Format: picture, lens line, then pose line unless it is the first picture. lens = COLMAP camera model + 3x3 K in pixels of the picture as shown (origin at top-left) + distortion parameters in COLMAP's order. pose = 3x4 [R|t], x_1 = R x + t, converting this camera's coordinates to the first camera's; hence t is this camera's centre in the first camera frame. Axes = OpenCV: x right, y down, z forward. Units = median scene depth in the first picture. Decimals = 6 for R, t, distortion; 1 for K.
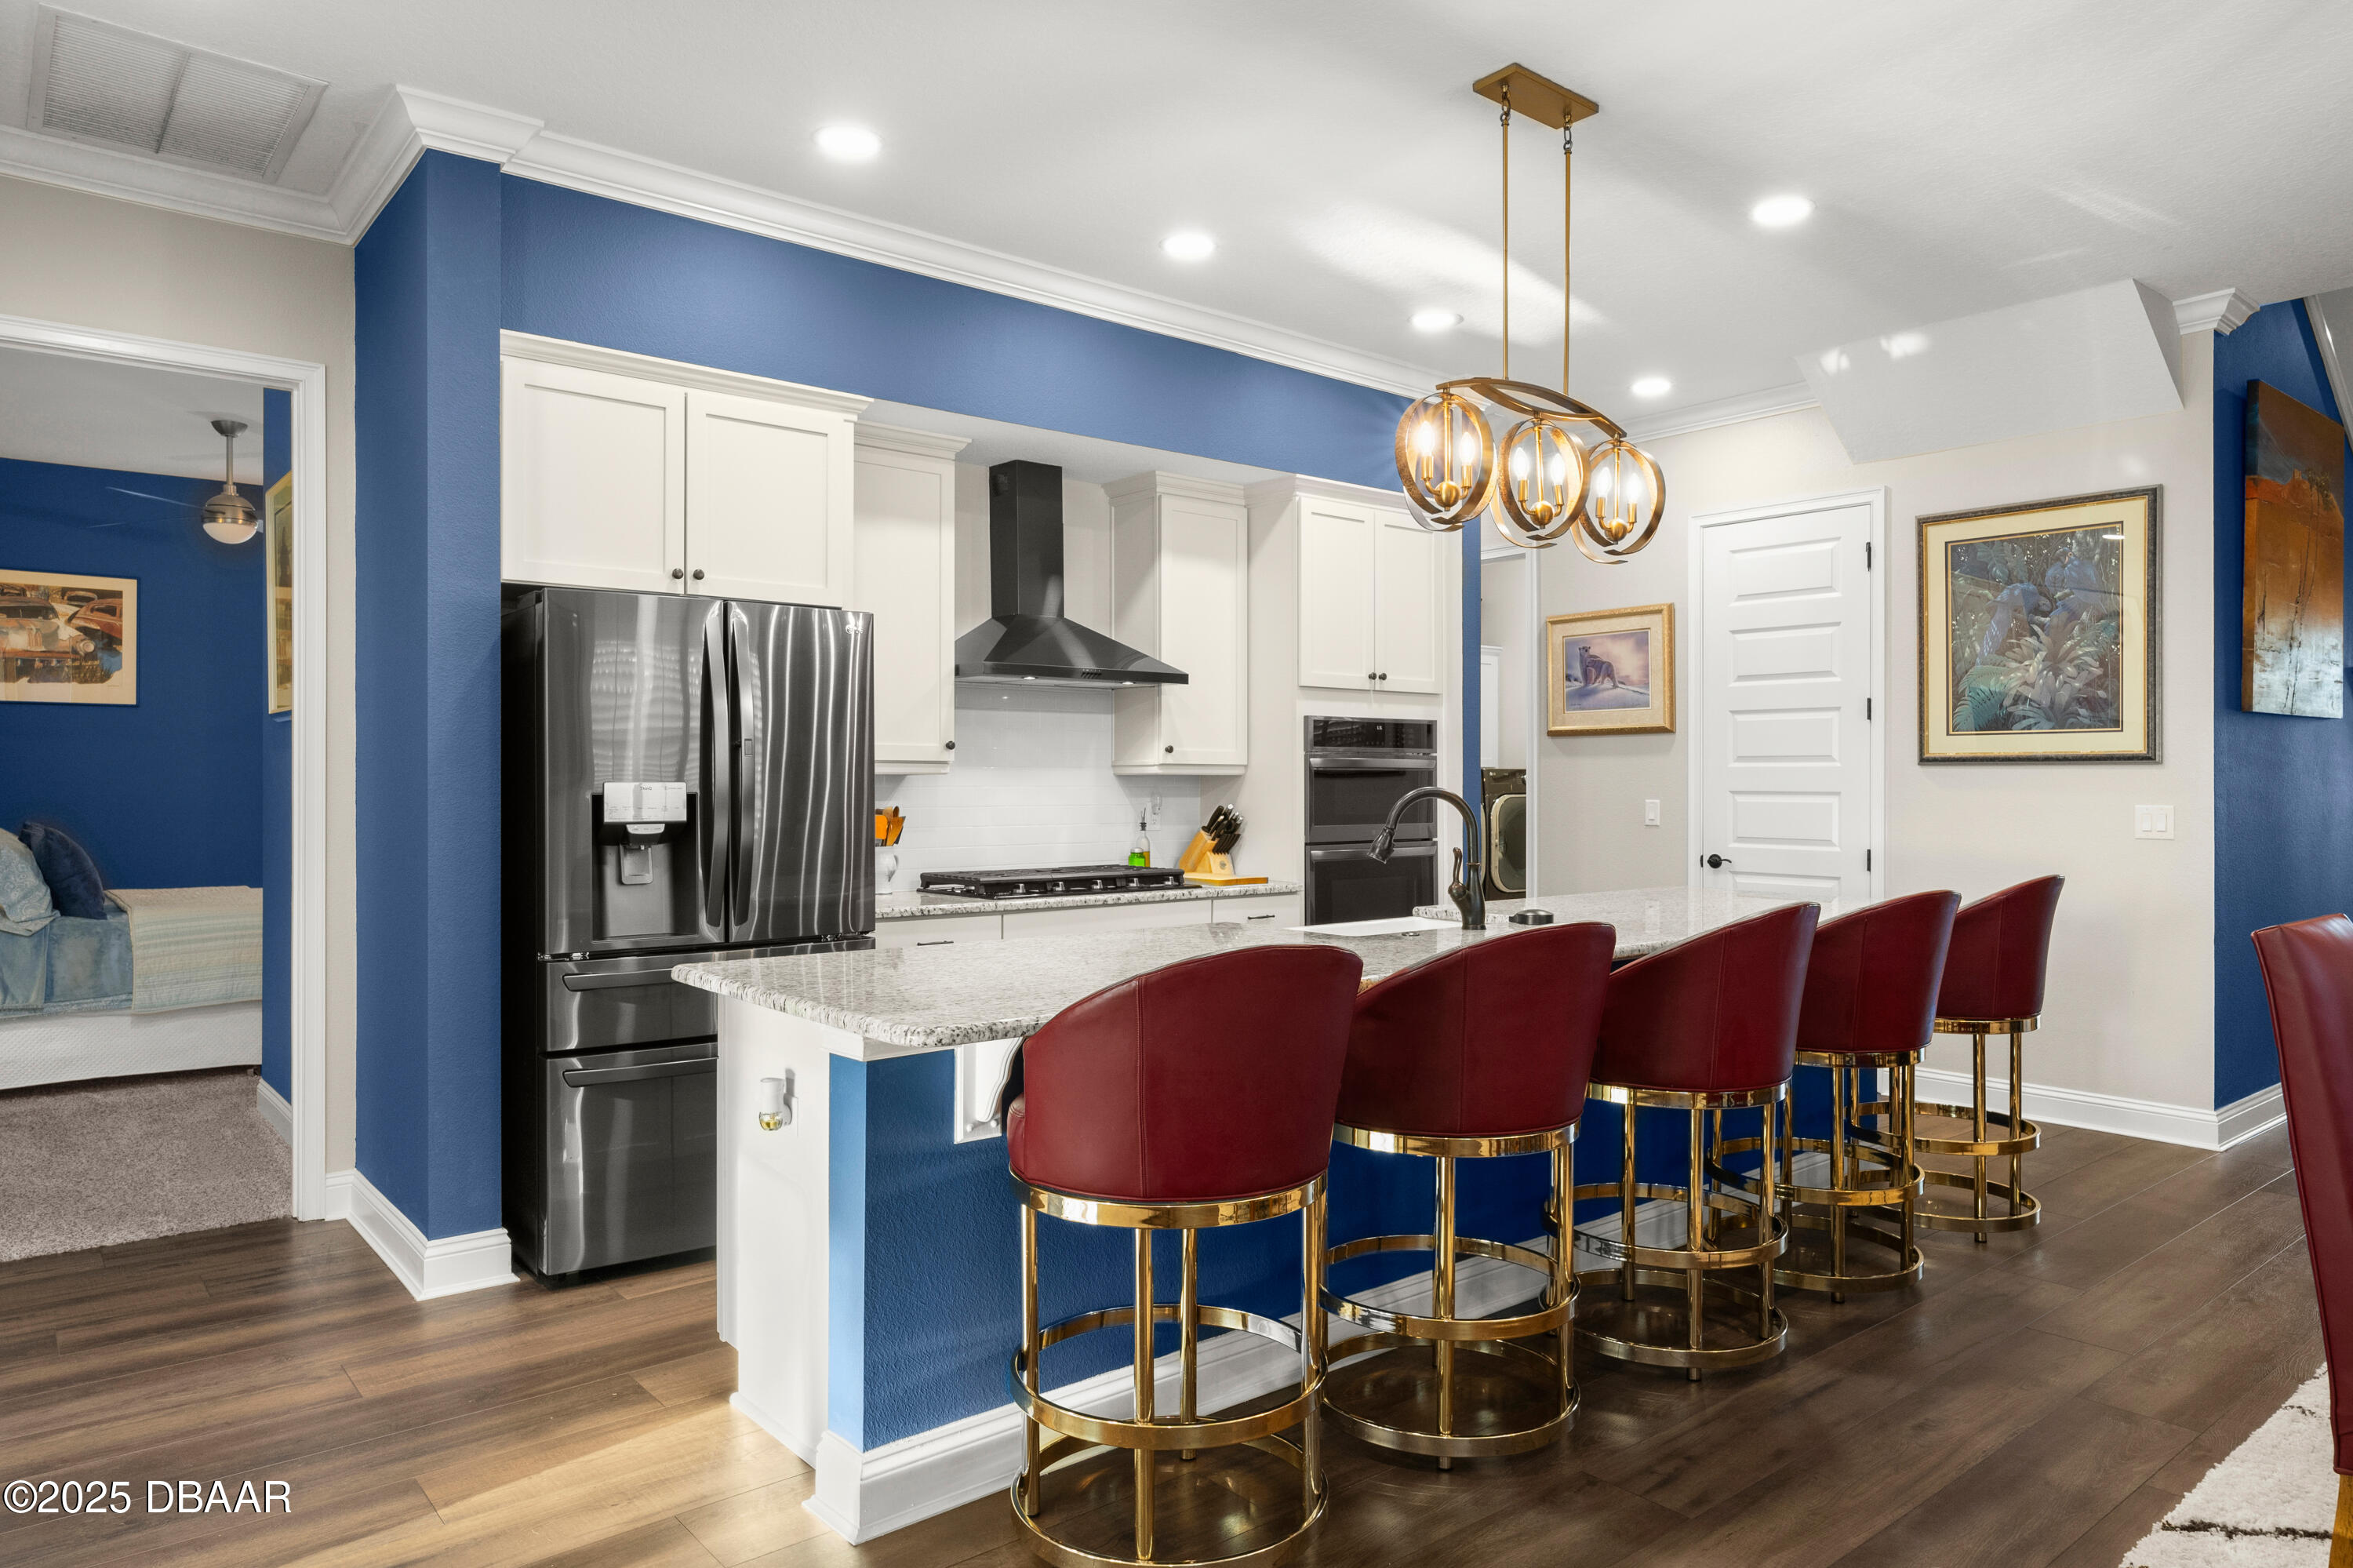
lens RADIAL K [[1454.0, 0, 1173.8], [0, 1454.0, 778.1], [0, 0, 1]] dist [-0.002539, 0.003402]
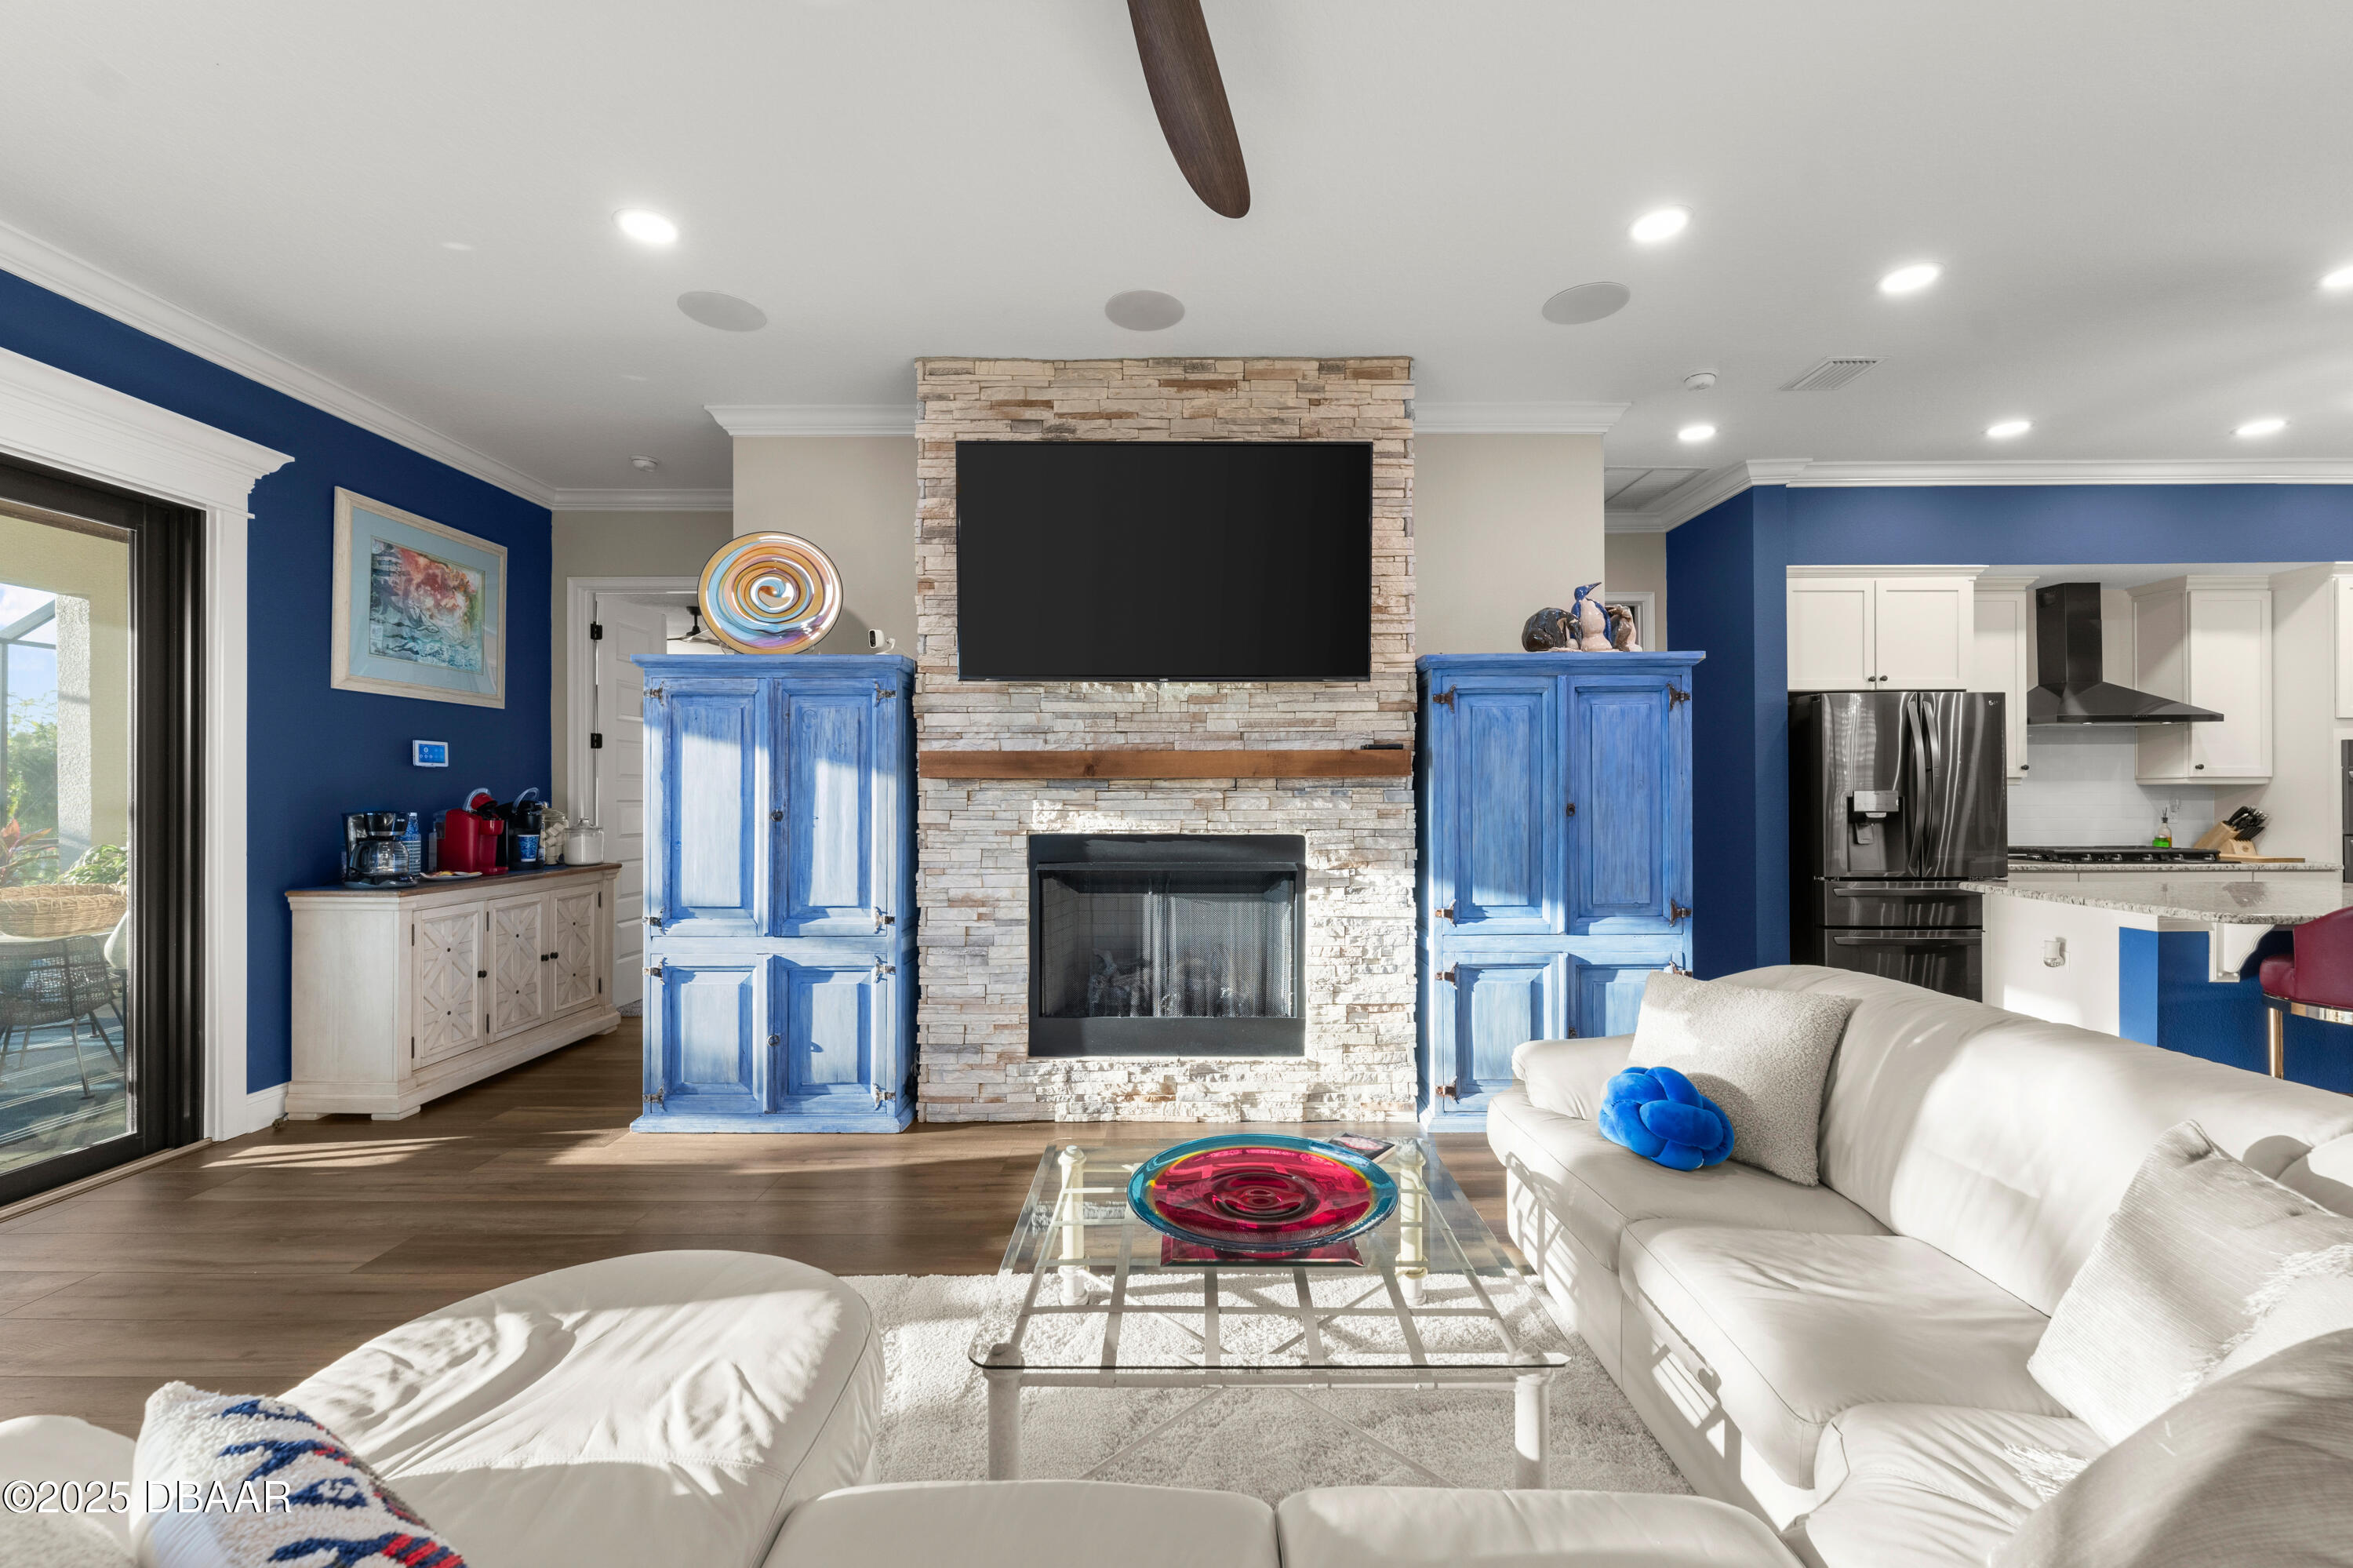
lens RADIAL K [[948.9, 0, 1174.7], [0, 948.9, 793.9], [0, 0, 1]] dist [-0.000097, -0.000087]
pose [[0.773349, -0.002111, -0.633977, -0.192275], [0.004882, 0.999985, 0.002626, -0.000207], [0.633962, -0.005125, 0.773348, -0.373333]]
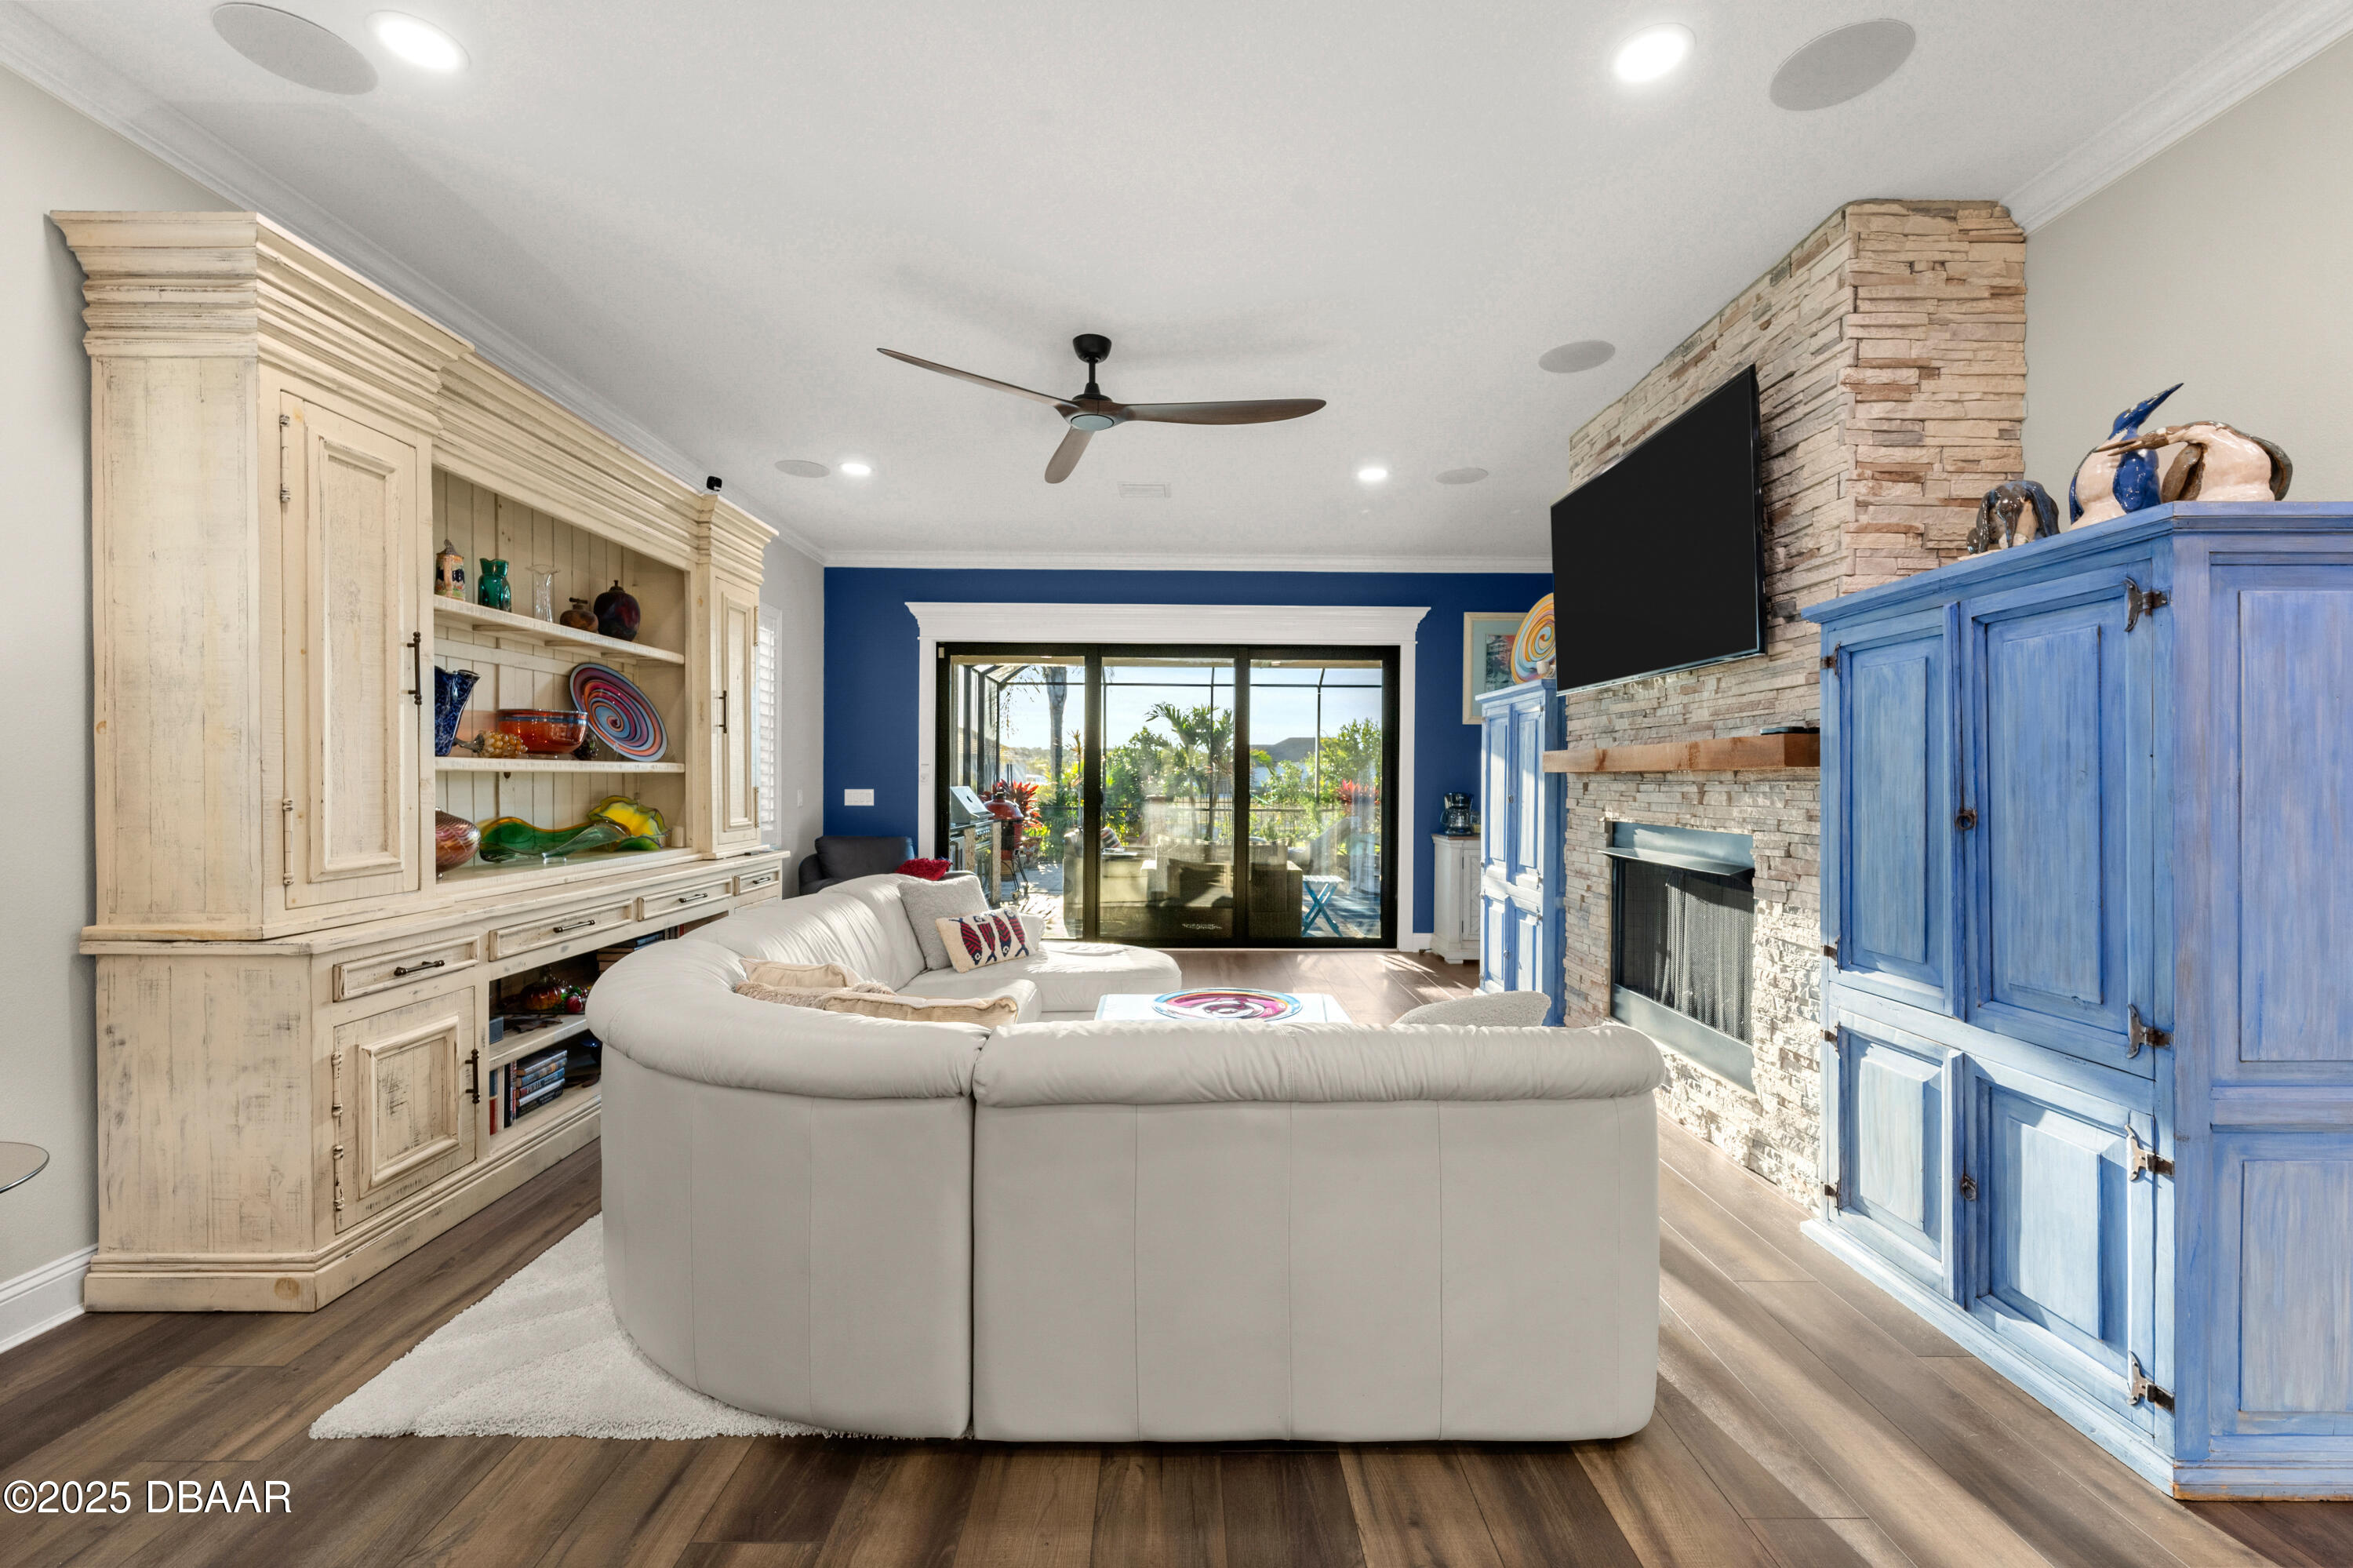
lens RADIAL K [[948.9, 0, 1169.7], [0, 948.9, 782.3], [0, 0, 1]] dist [-0.000097, -0.000087]
pose [[-0.628978, 0.000653, -0.777423, 0.260813], [0.001288, 0.999999, -0.000202, -0.003089], [0.777422, -0.001129, -0.628978, 0.576457]]
